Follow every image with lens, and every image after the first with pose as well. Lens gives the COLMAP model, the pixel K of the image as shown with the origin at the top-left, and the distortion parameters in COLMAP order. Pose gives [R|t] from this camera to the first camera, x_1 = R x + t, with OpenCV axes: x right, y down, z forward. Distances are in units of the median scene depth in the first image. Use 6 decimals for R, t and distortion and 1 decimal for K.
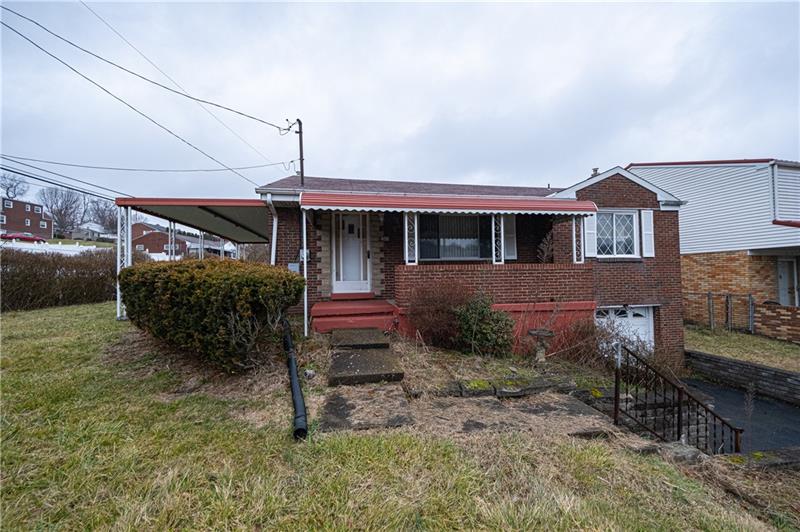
lens RADIAL K [[298.5, 0, 397.9], [0, 298.5, 267.8], [0, 0, 1]] dist [0.009064, -0.000533]
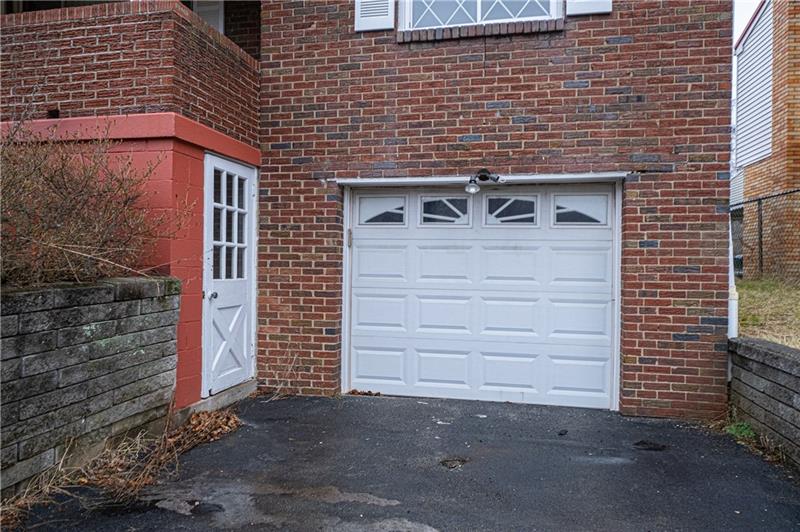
lens RADIAL K [[511.8, 0, 404.2], [0, 511.8, 262.8], [0, 0, 1]] dist [-0.017423, 0.002232]
pose [[0.931472, 0.020994, -0.363208, 0.846055], [-0.014735, 0.999691, 0.019994, 0.200852], [0.363515, -0.013272, 0.931494, 0.456827]]
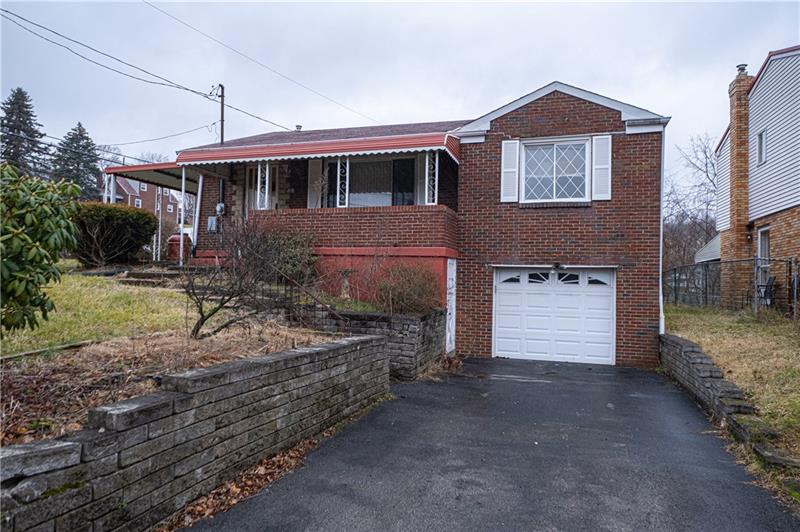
lens RADIAL K [[511.8, 0, 399.6], [0, 511.8, 262.7], [0, 0, 1]] dist [-0.017423, 0.002232]
pose [[0.895167, 0.014610, -0.445492, 0.941775], [-0.020024, 0.999772, -0.007449, 0.132561], [0.445281, 0.015588, 0.895255, -0.310851]]
